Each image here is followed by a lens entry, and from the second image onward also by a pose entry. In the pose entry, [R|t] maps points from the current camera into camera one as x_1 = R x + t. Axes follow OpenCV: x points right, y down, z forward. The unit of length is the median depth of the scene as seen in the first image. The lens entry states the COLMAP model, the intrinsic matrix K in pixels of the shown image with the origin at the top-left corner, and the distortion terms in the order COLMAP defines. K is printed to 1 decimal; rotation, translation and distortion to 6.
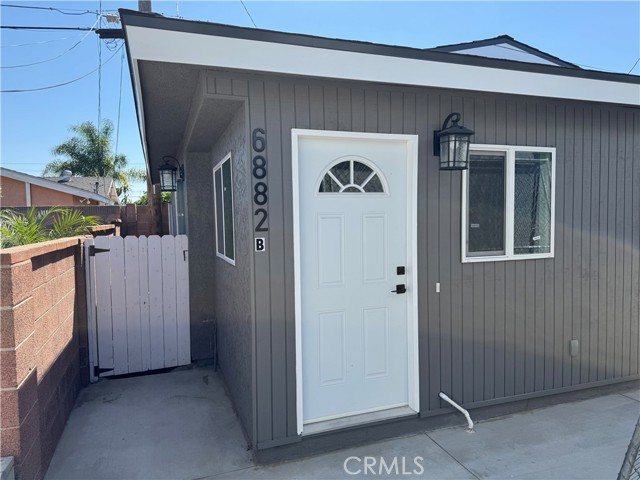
lens RADIAL K [[448.1, 0, 323.5], [0, 448.1, 236.6], [0, 0, 1]] dist [0.003673, -0.001514]
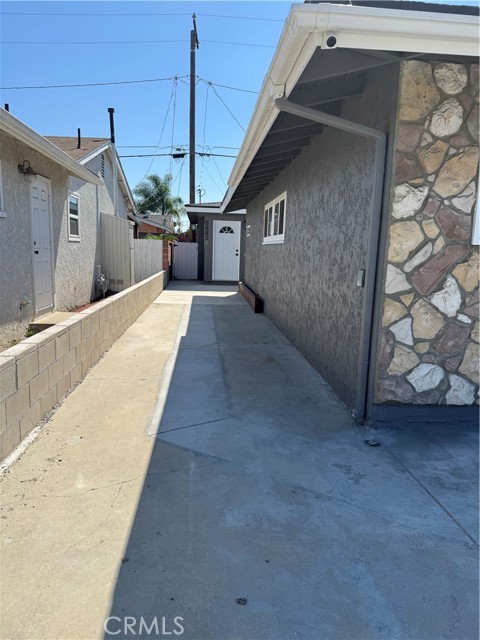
lens RADIAL K [[448.1, 0, 240.0], [0, 448.1, 323.3], [0, 0, 1]] dist [0.003673, -0.001514]
pose [[0.962196, 0.091523, -0.256520, 1.279256], [-0.060338, 0.990076, 0.126921, 0.203145], [0.265590, -0.106645, 0.958169, -3.100022]]
